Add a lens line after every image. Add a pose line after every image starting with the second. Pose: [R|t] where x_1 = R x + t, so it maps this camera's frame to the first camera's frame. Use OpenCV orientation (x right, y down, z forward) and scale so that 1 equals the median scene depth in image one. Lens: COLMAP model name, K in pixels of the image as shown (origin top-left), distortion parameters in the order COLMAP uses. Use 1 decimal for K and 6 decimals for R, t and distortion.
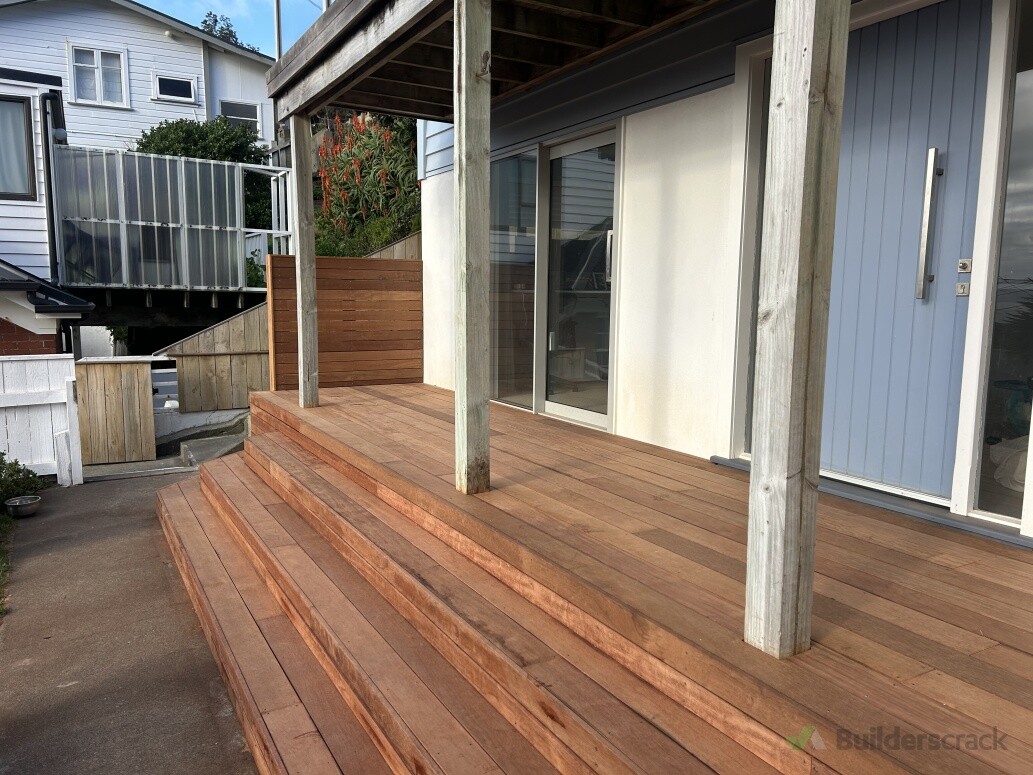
lens RADIAL K [[775.3, 0, 518.0], [0, 775.3, 387.6], [0, 0, 1]] dist [0.032793, -0.018904]
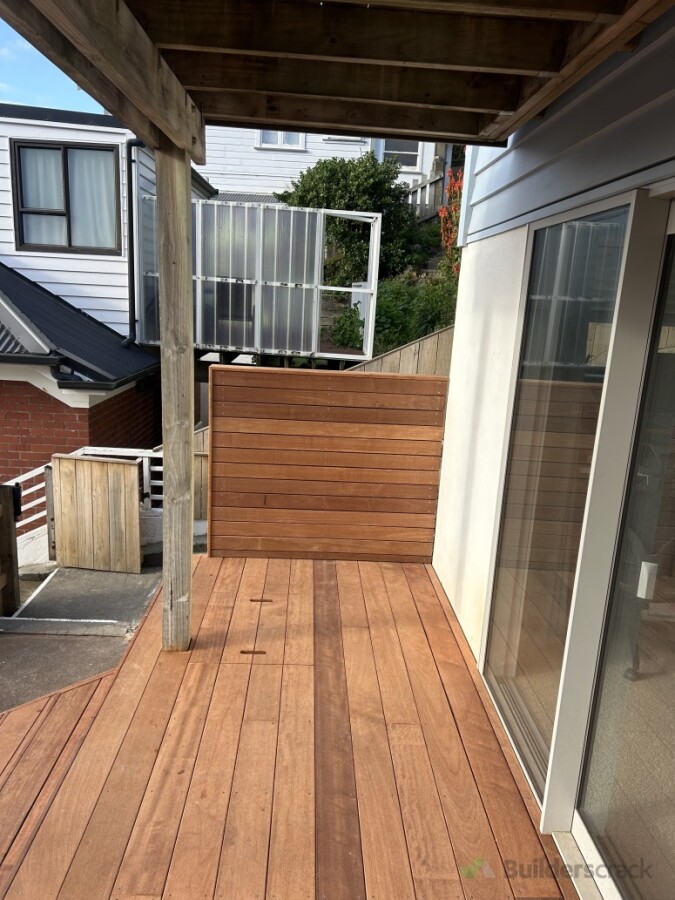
lens RADIAL K [[675.4, 0, 337.9], [0, 675.4, 465.8], [0, 0, 1]] dist [0.032793, -0.018904]
pose [[0.886514, 0.148201, -0.438327, 0.035223], [-0.101203, 0.986486, 0.128854, -0.116810], [0.451499, -0.069871, 0.889532, 0.351745]]
